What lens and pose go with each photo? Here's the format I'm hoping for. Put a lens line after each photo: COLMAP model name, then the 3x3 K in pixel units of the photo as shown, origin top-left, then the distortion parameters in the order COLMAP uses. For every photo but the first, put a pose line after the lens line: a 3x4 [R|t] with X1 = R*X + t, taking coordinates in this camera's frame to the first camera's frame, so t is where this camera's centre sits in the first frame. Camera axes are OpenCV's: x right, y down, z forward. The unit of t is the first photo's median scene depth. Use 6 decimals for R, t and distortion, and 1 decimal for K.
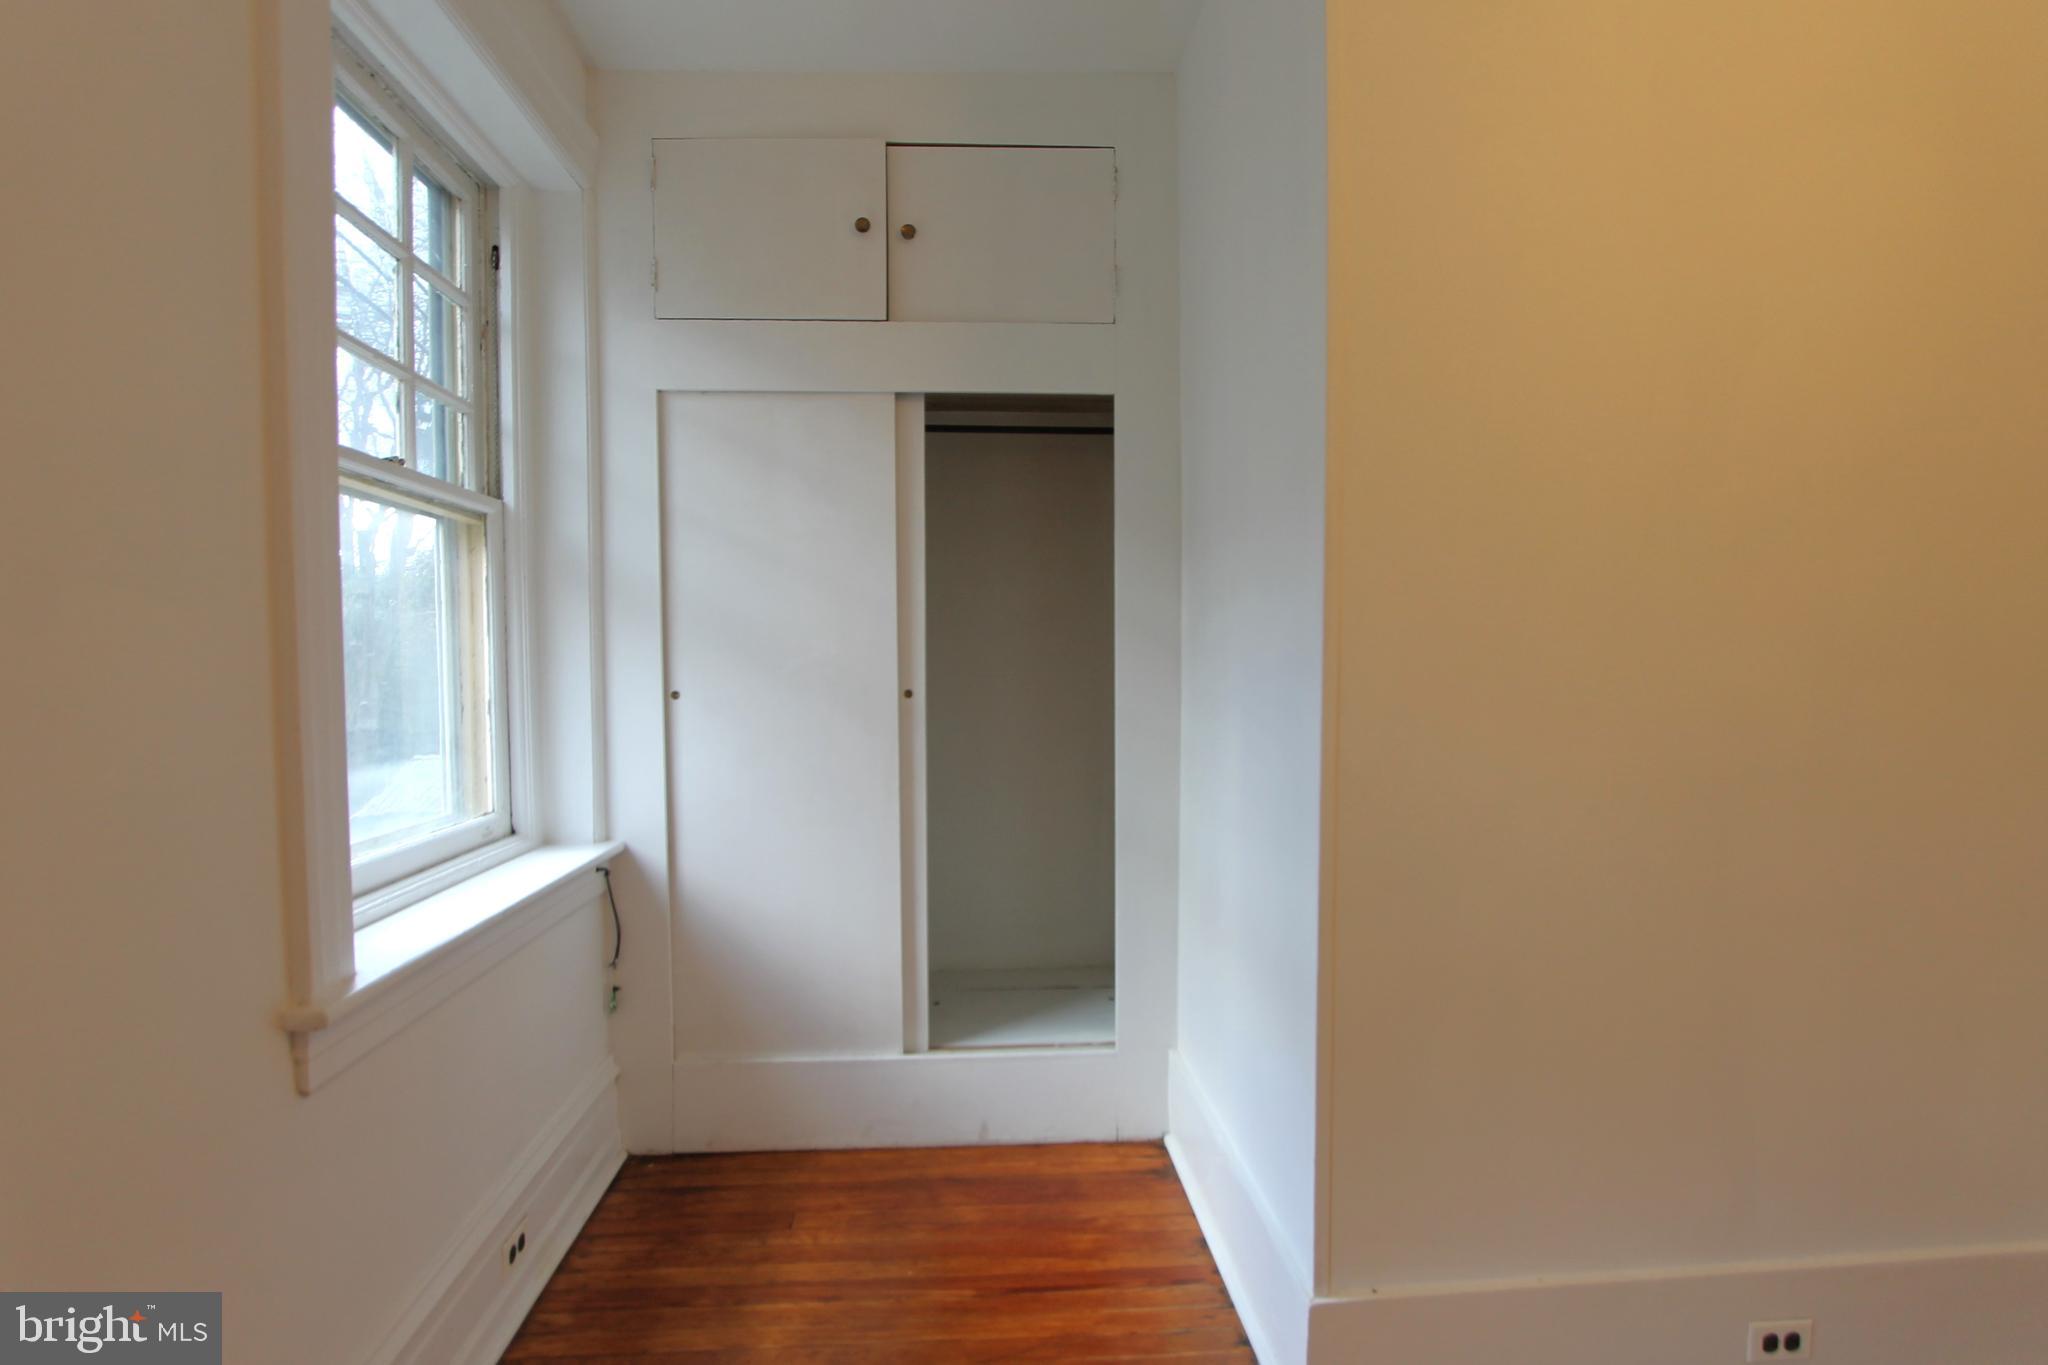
lens RADIAL K [[1007.3, 0, 1019.2], [0, 1007.3, 687.2], [0, 0, 1]] dist [-0.007499, 0.000286]
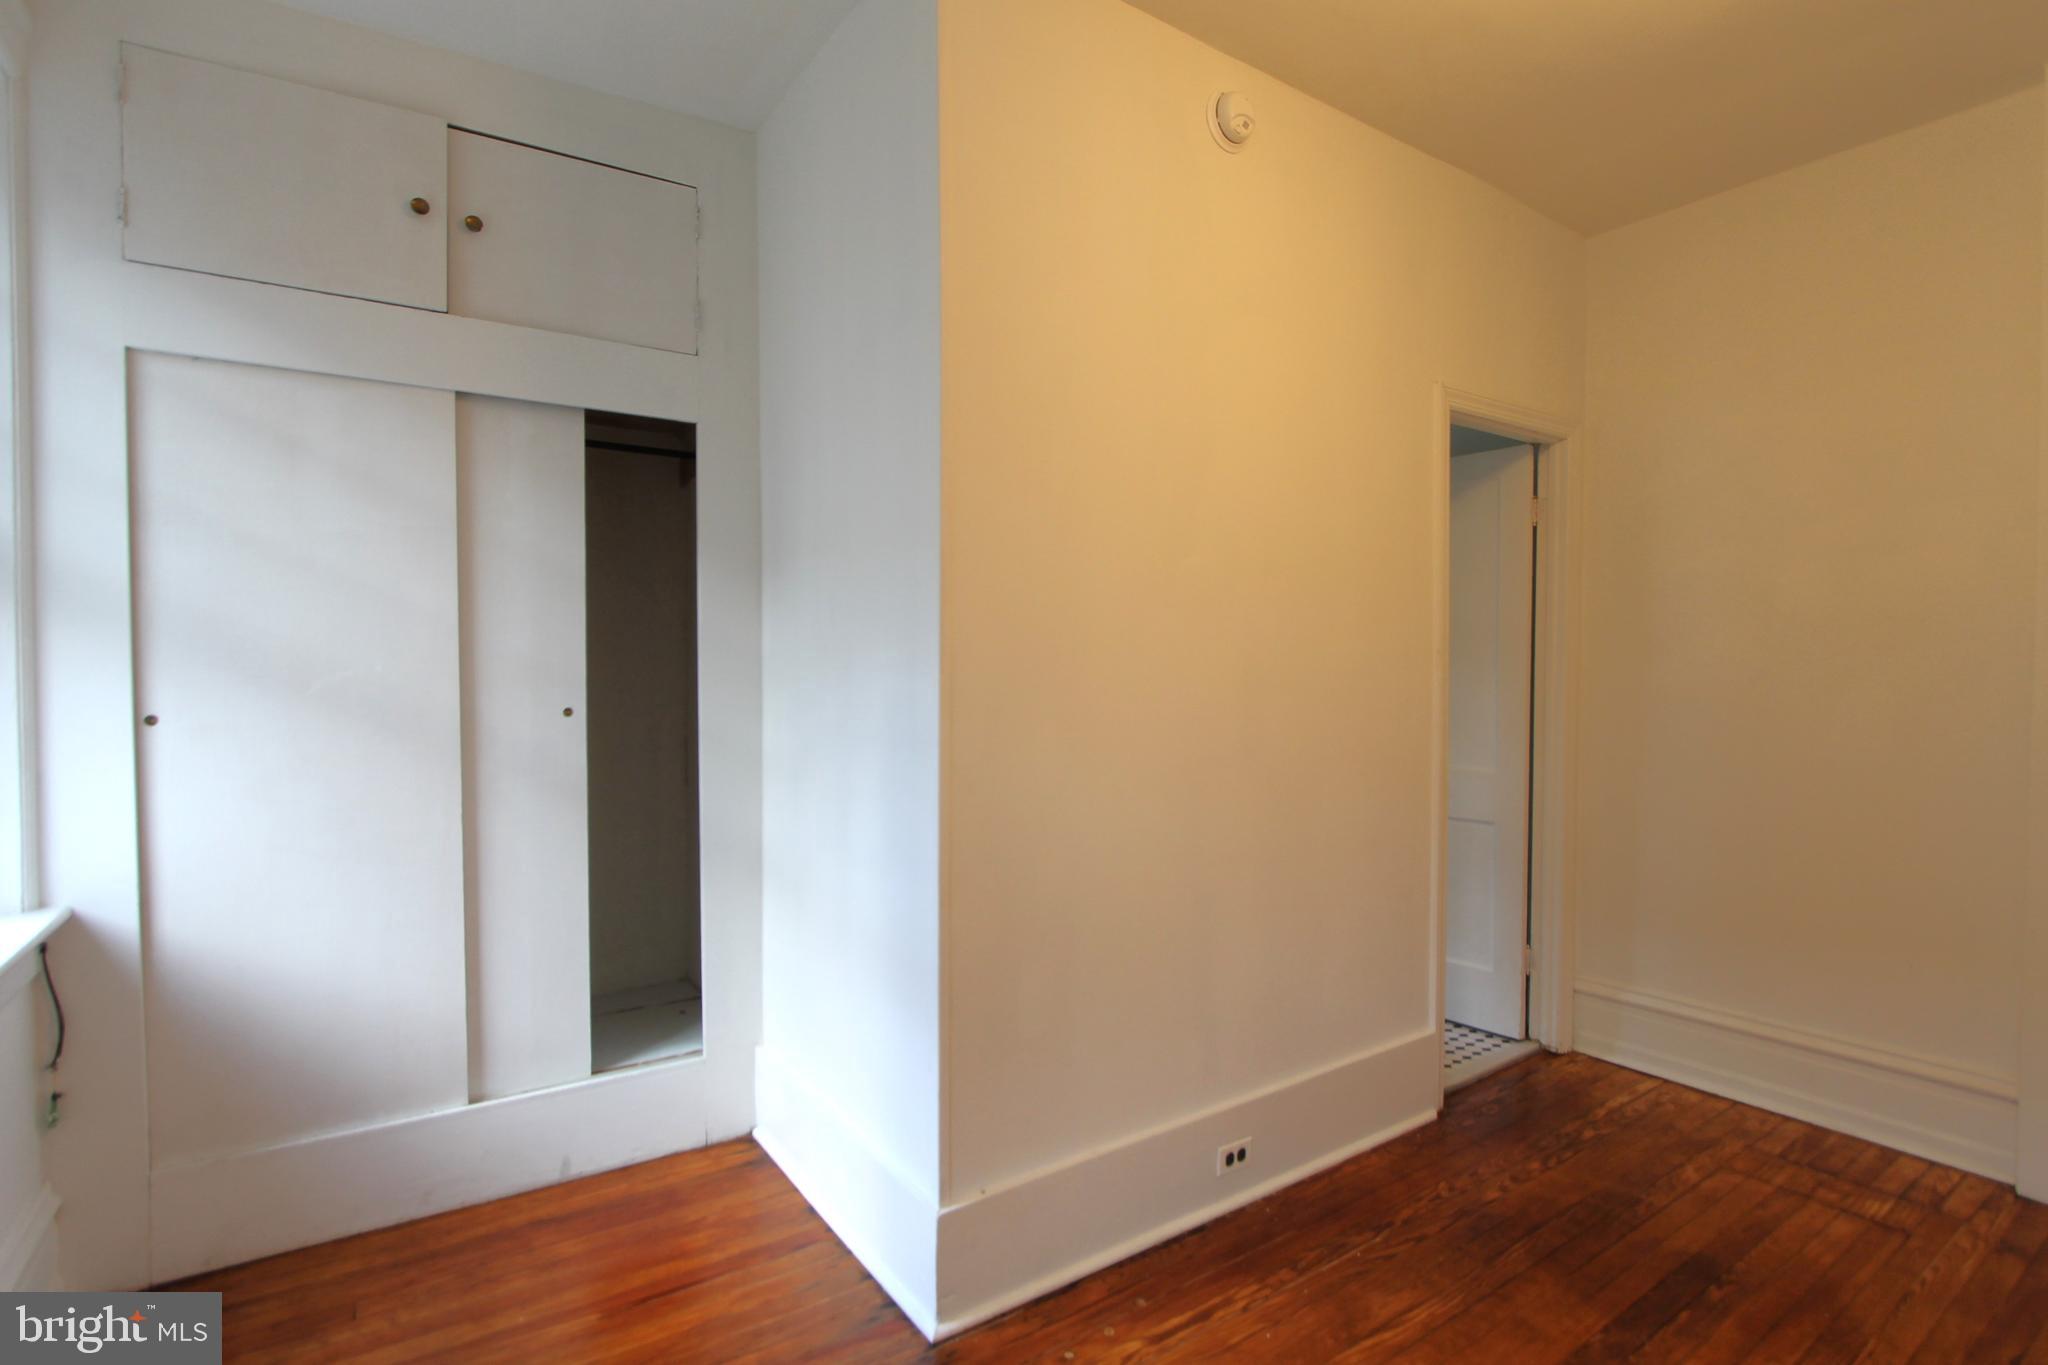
lens RADIAL K [[987.6, 0, 1027.1], [0, 987.6, 692.5], [0, 0, 1]] dist [-0.012357, 0.001019]
pose [[0.863253, -0.007918, 0.504709, -0.132493], [0.018662, 0.999694, -0.016237, 0.011605], [-0.504426, 0.023435, 0.863137, -0.047067]]
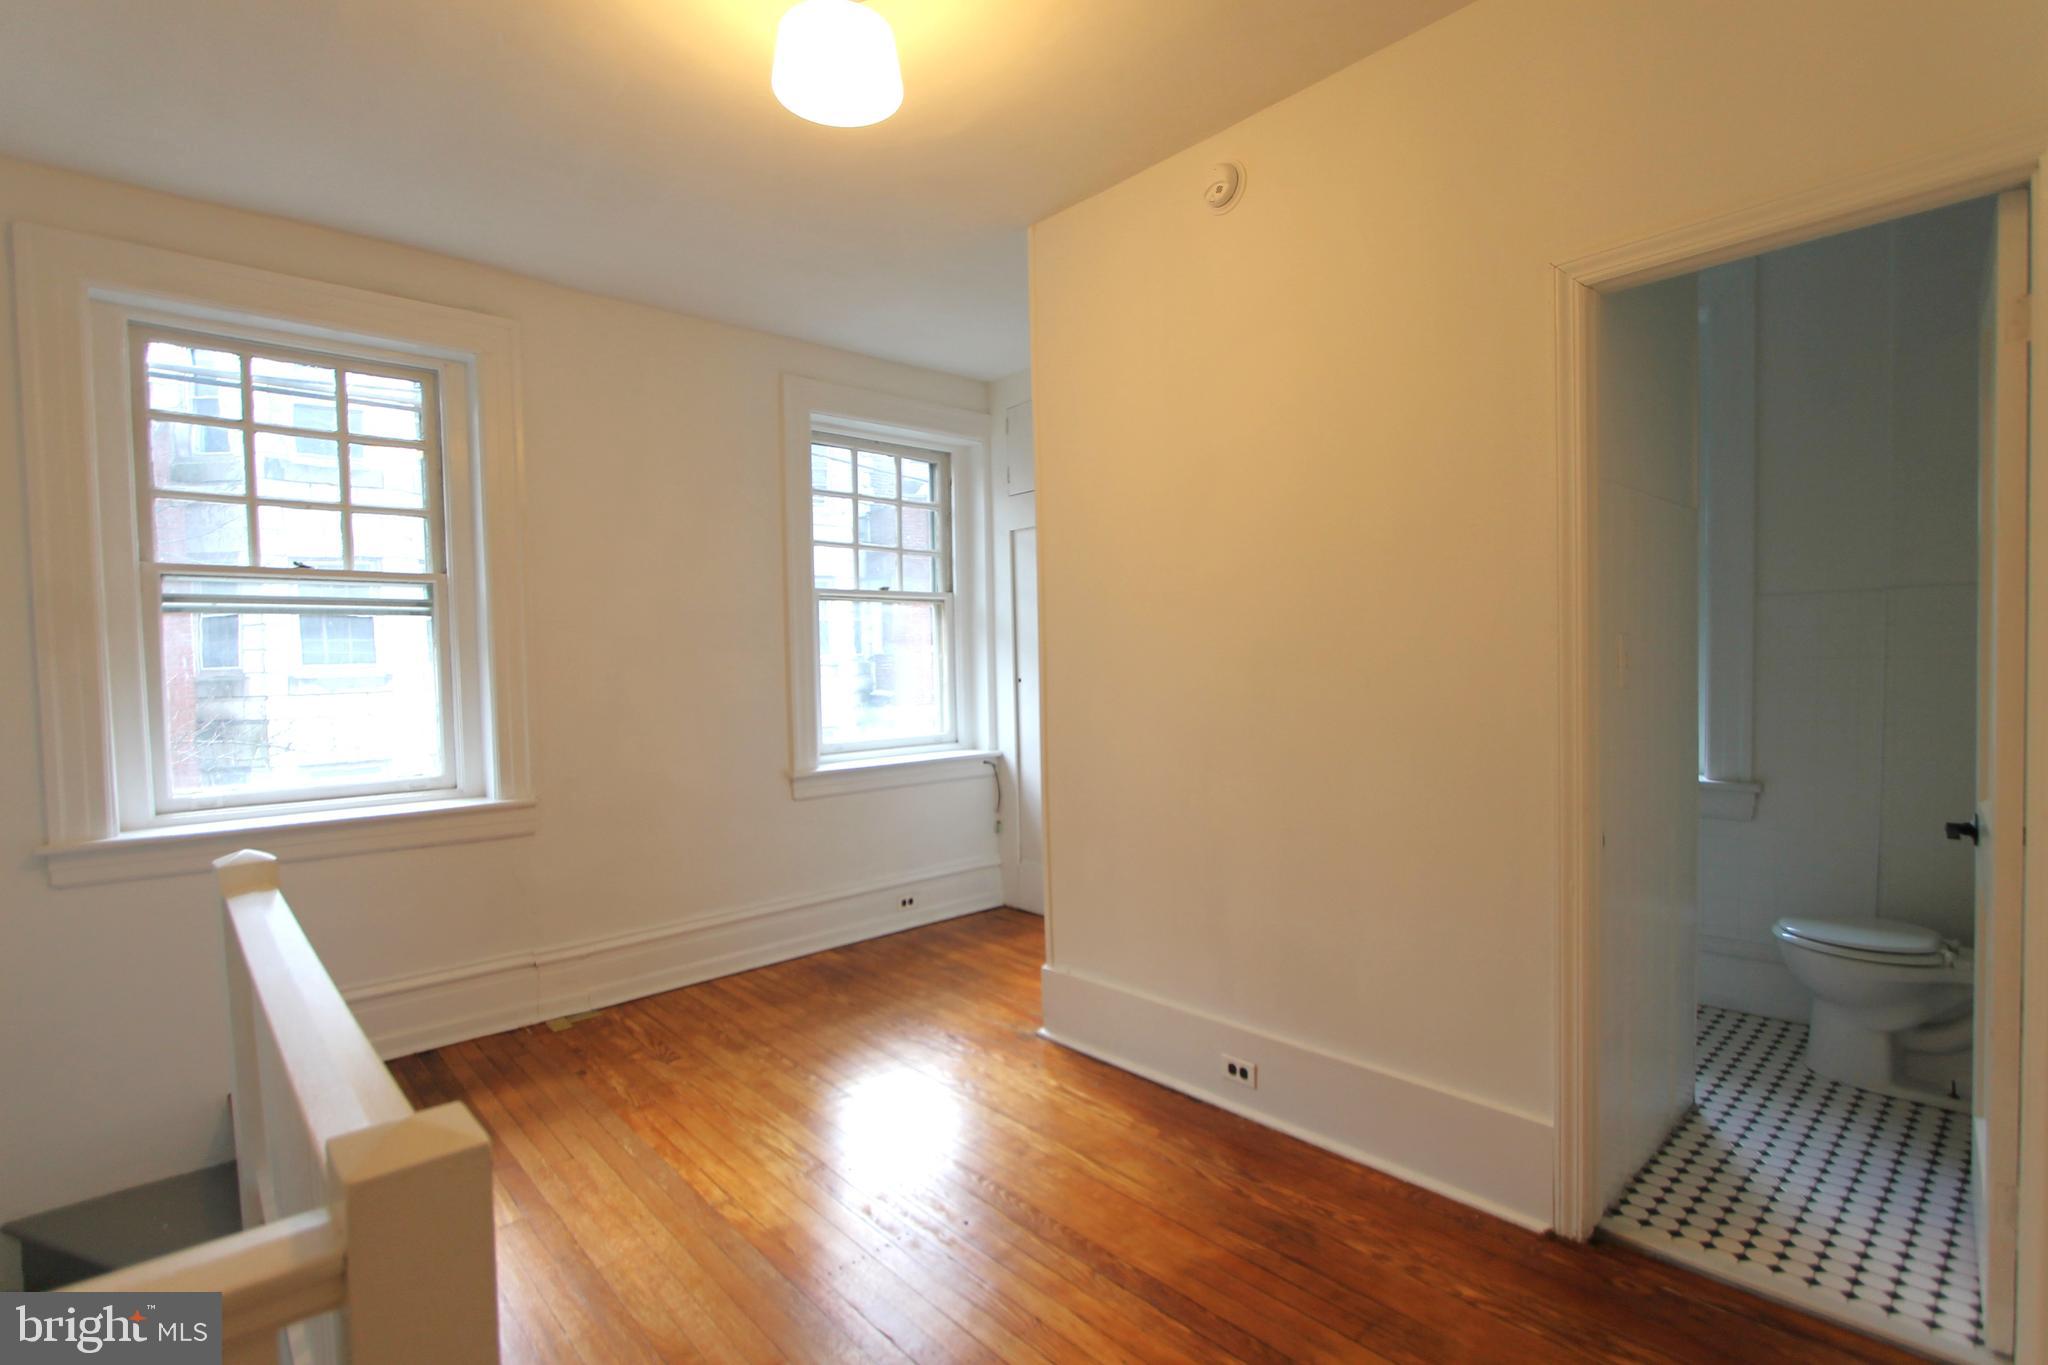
lens RADIAL K [[990.4, 0, 1034.0], [0, 990.4, 693.9], [0, 0, 1]] dist [-0.009187, 0.000664]
pose [[0.604345, 0.015470, -0.796573, 1.301767], [-0.008378, 0.999880, 0.013063, 0.008368], [0.796679, -0.001221, 0.604401, -0.181760]]
